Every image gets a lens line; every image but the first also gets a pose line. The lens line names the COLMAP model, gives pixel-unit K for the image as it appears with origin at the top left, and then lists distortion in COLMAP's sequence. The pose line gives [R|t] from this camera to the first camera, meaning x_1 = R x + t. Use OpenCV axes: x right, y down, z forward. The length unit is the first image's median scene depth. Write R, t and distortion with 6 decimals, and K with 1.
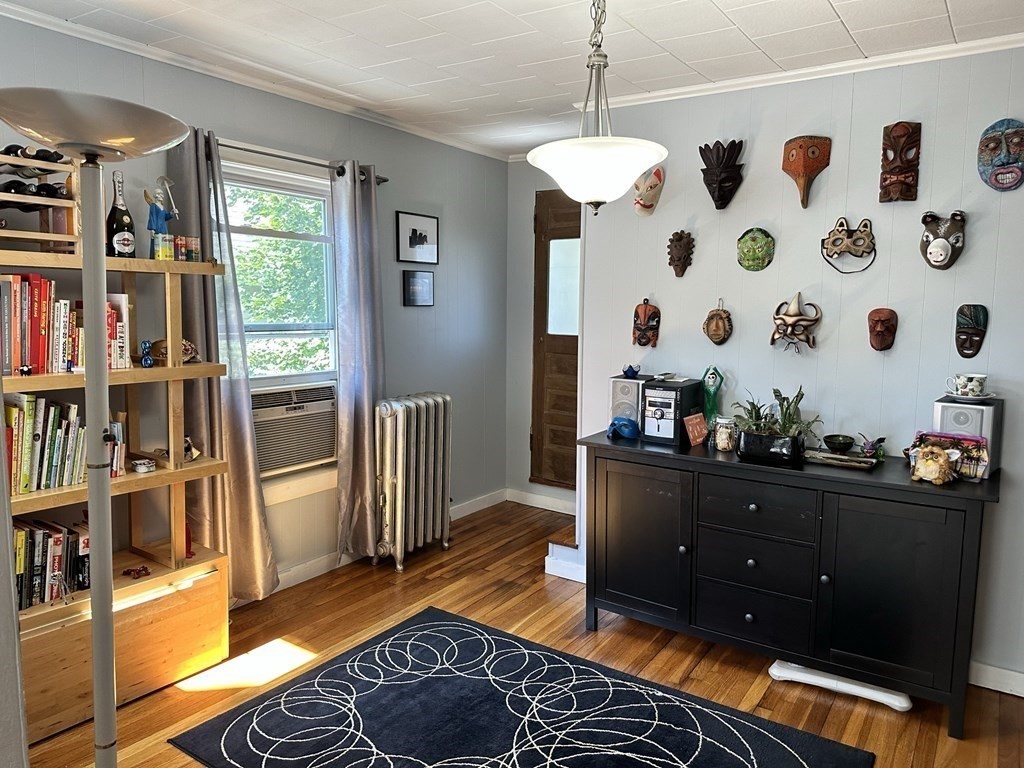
lens RADIAL K [[717.3, 0, 509.4], [0, 717.3, 384.4], [0, 0, 1]] dist [0.040903, -0.030486]
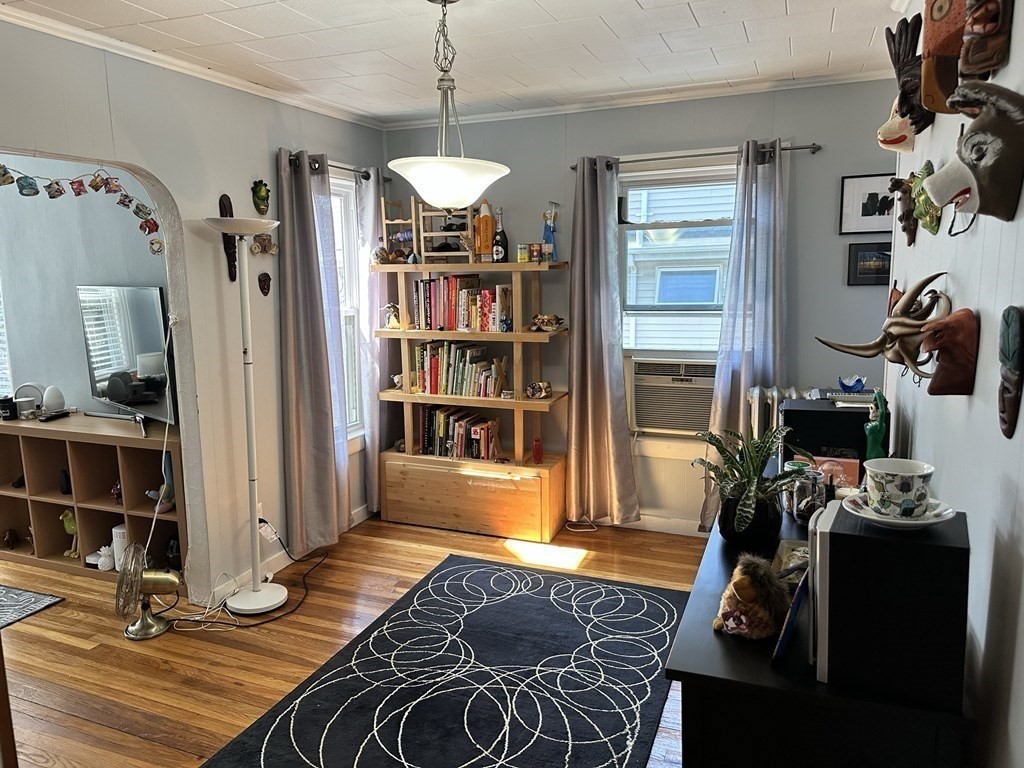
lens RADIAL K [[717.3, 0, 514.0], [0, 717.3, 381.4], [0, 0, 1]] dist [0.040903, -0.030486]
pose [[0.213877, 0.130643, -0.968085, 0.974814], [-0.088786, 0.989515, 0.113920, -0.091743], [0.972817, 0.061588, 0.223234, 0.651838]]
